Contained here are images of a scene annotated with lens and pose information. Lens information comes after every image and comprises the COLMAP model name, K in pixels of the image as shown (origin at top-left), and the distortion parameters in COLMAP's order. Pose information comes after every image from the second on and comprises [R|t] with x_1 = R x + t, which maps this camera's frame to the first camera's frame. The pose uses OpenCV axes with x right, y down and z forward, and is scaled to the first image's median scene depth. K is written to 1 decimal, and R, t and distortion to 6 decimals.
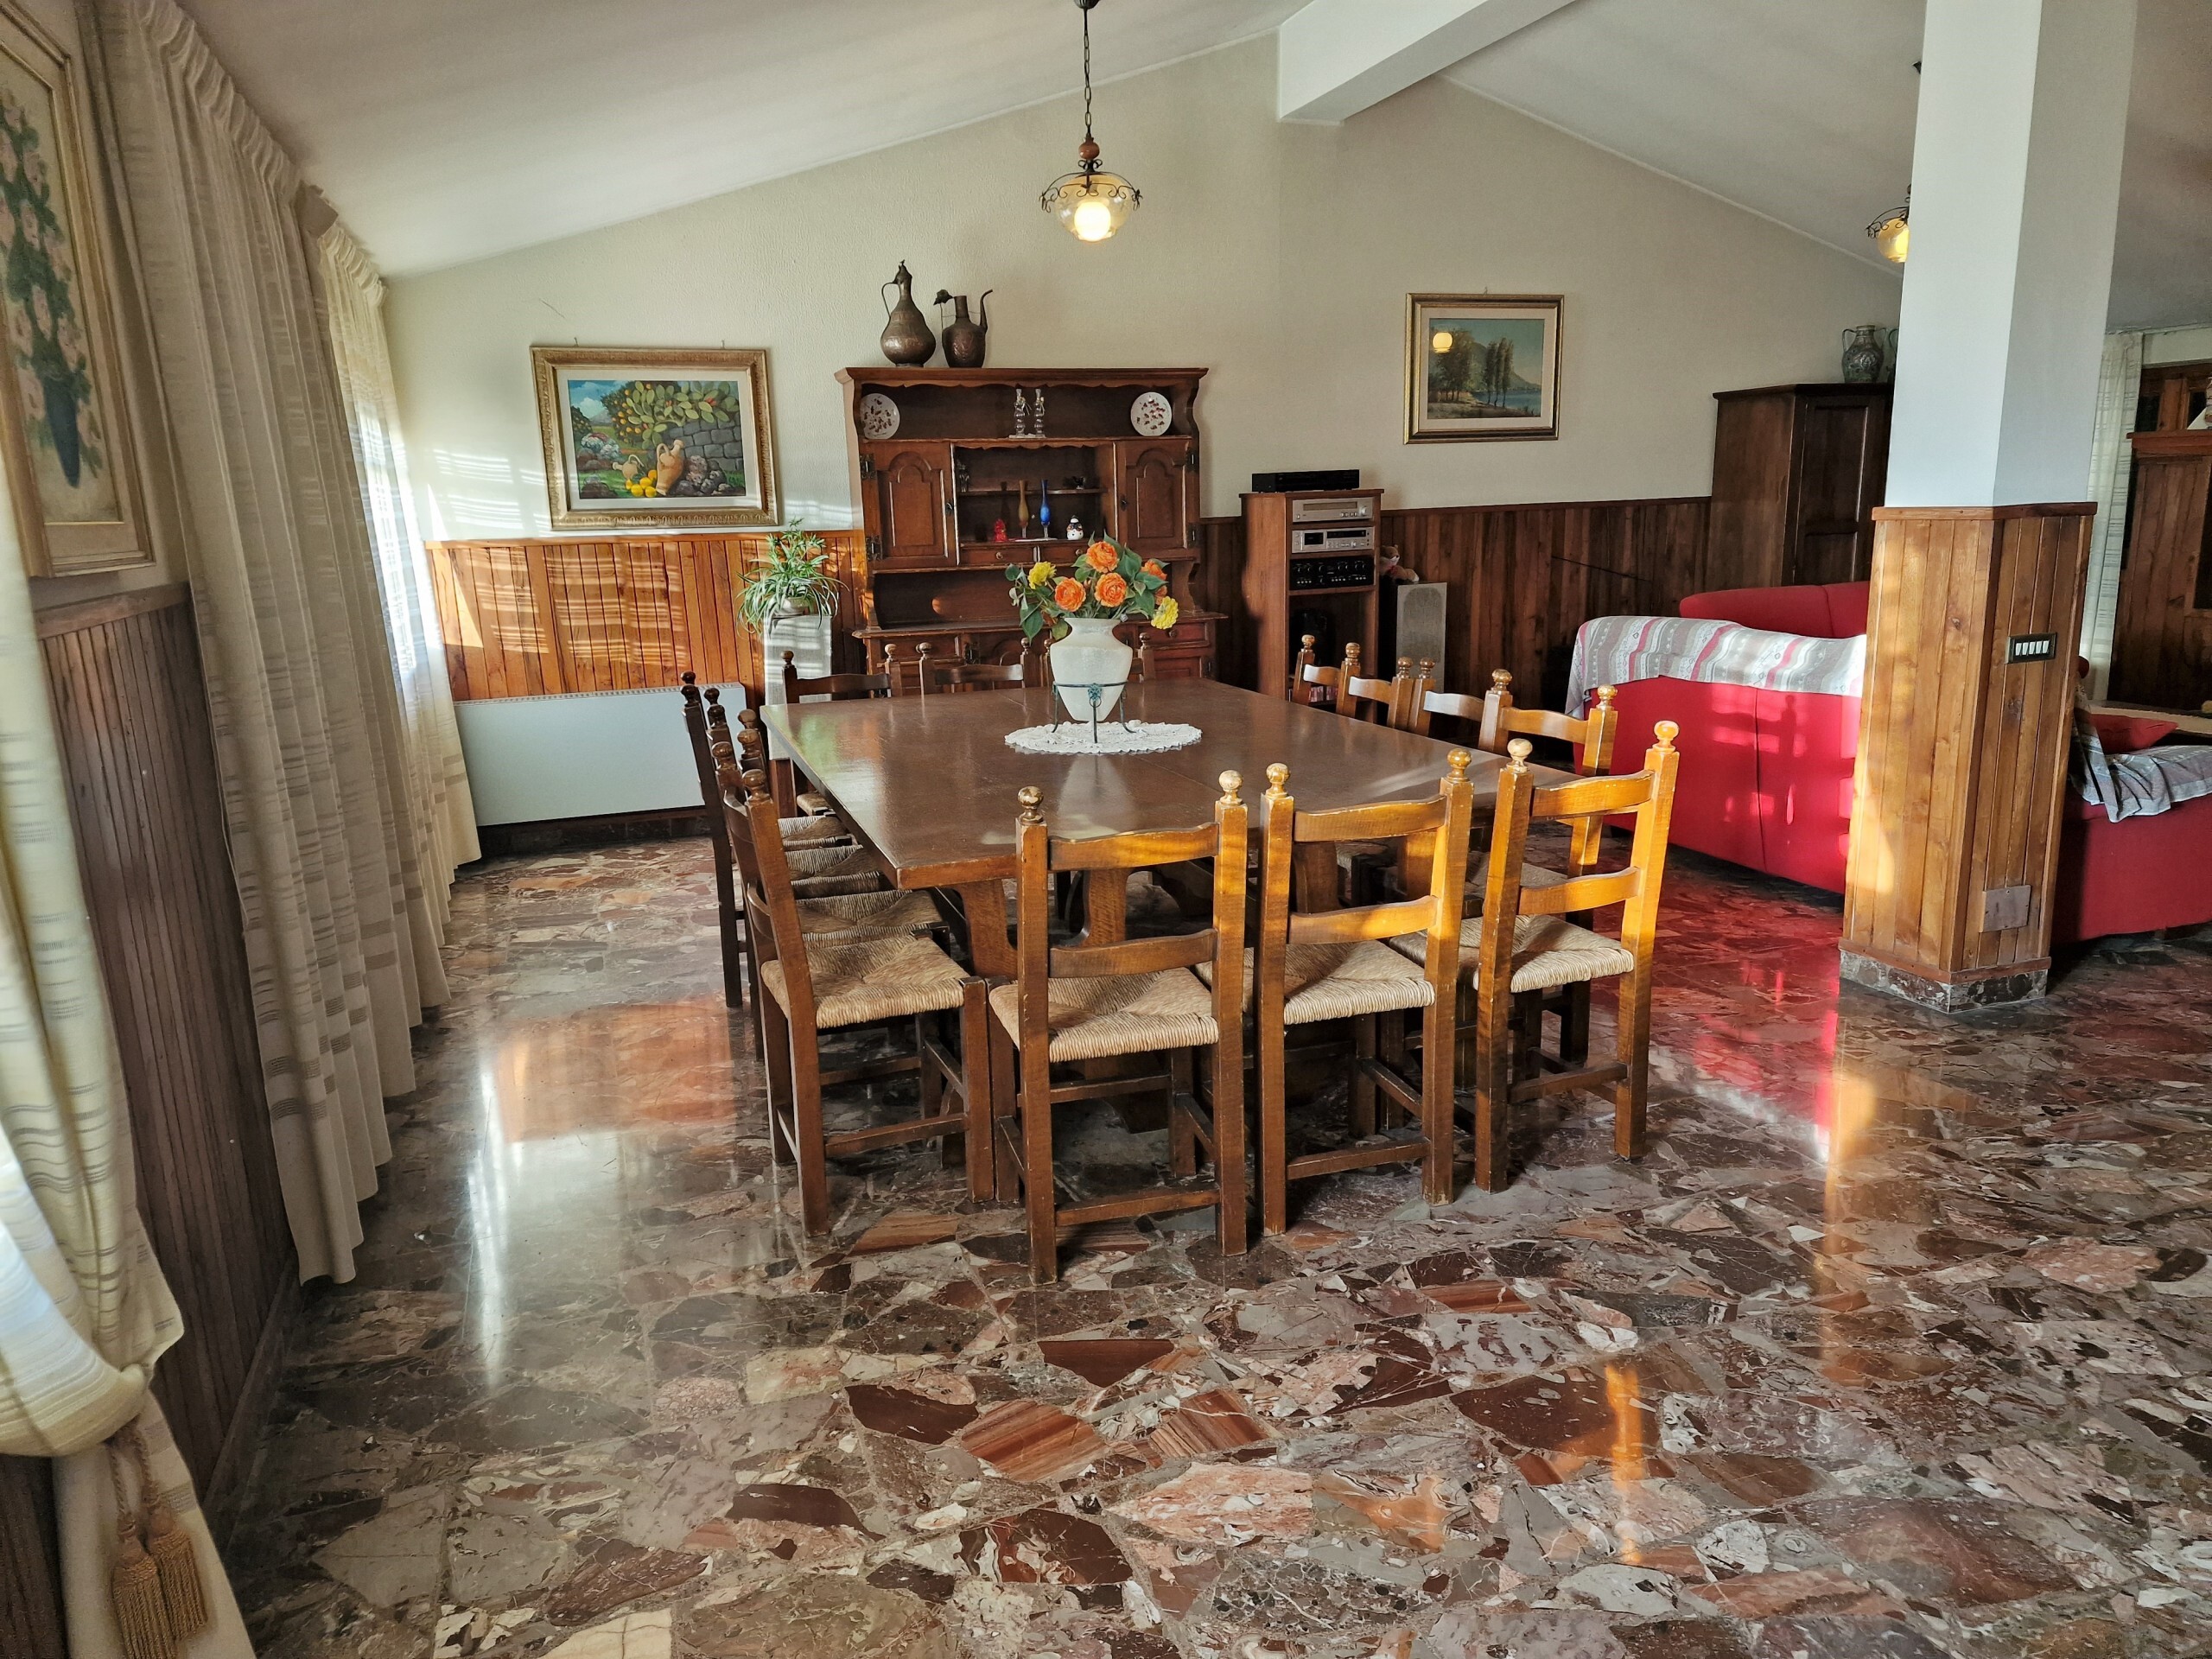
lens RADIAL K [[1487.9, 0, 1093.8], [0, 1487.9, 824.3], [0, 0, 1]] dist [0.084106, -0.067383]
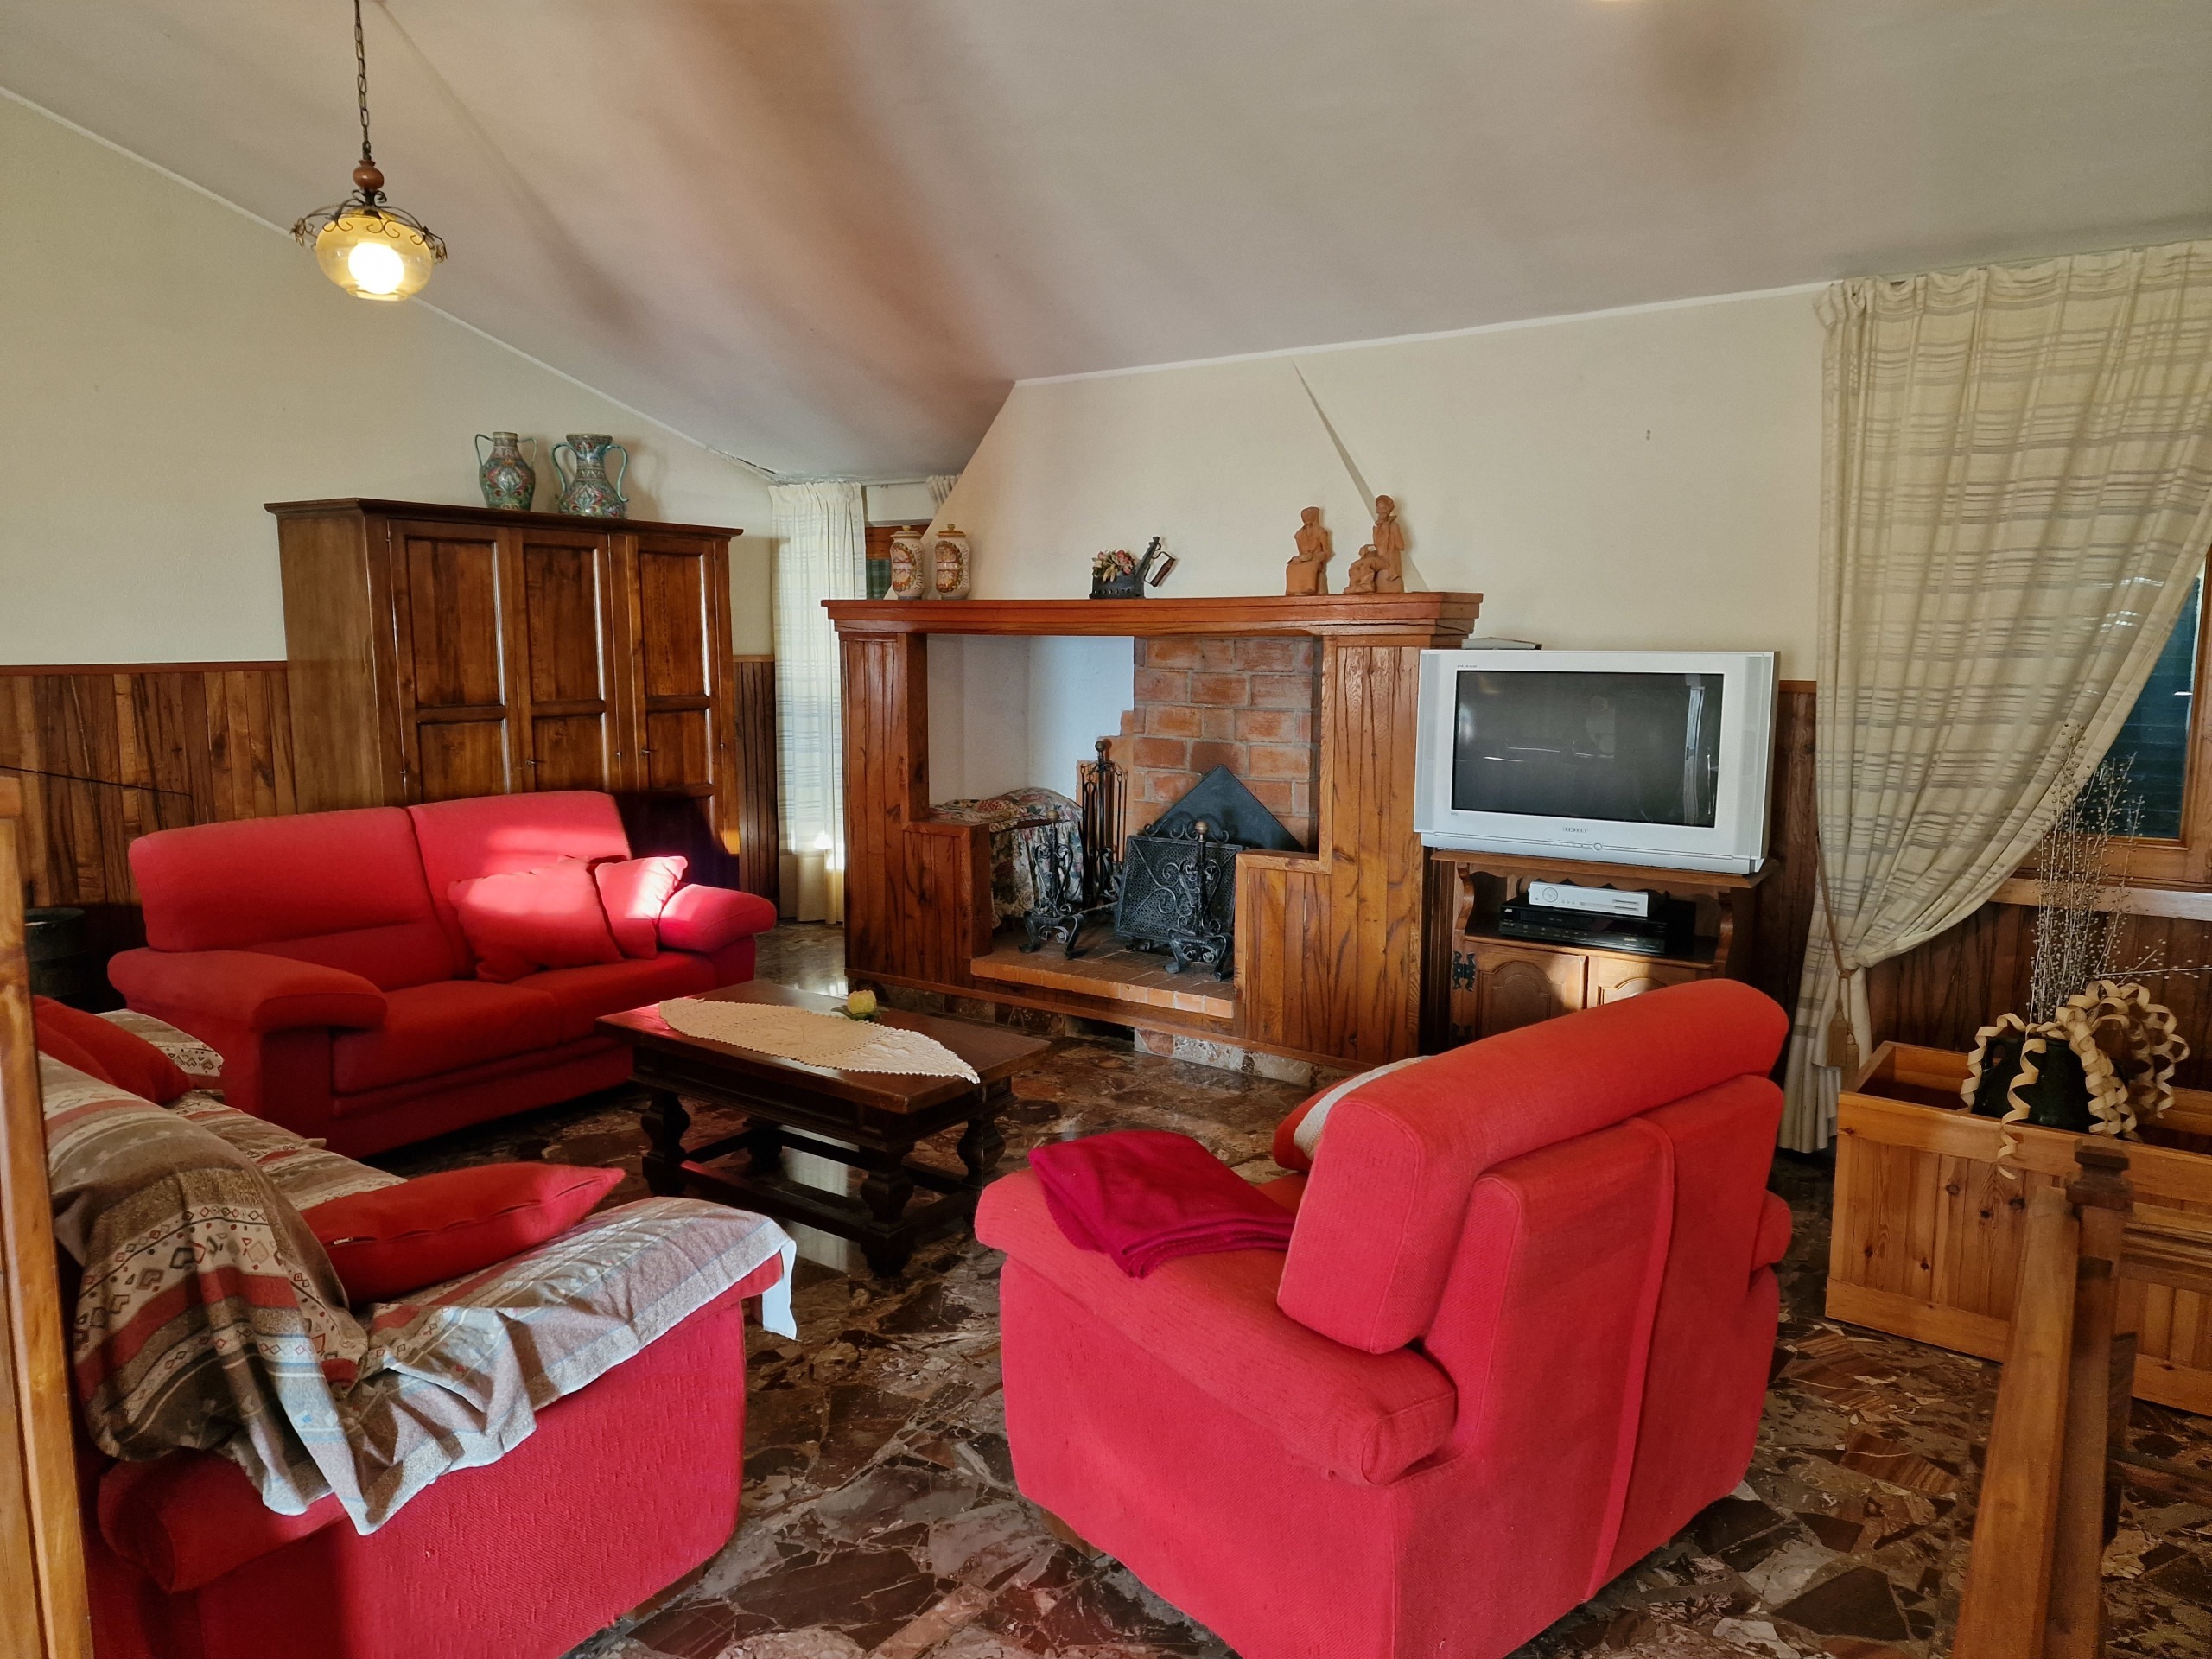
lens RADIAL K [[1487.9, 0, 1107.5], [0, 1487.9, 830.7], [0, 0, 1]] dist [0.084106, -0.067383]
pose [[0.806462, -0.050825, 0.589097, 0.309846], [0.103348, 0.993079, -0.055803, -0.073090], [-0.582183, 0.105886, 0.806133, 0.281886]]
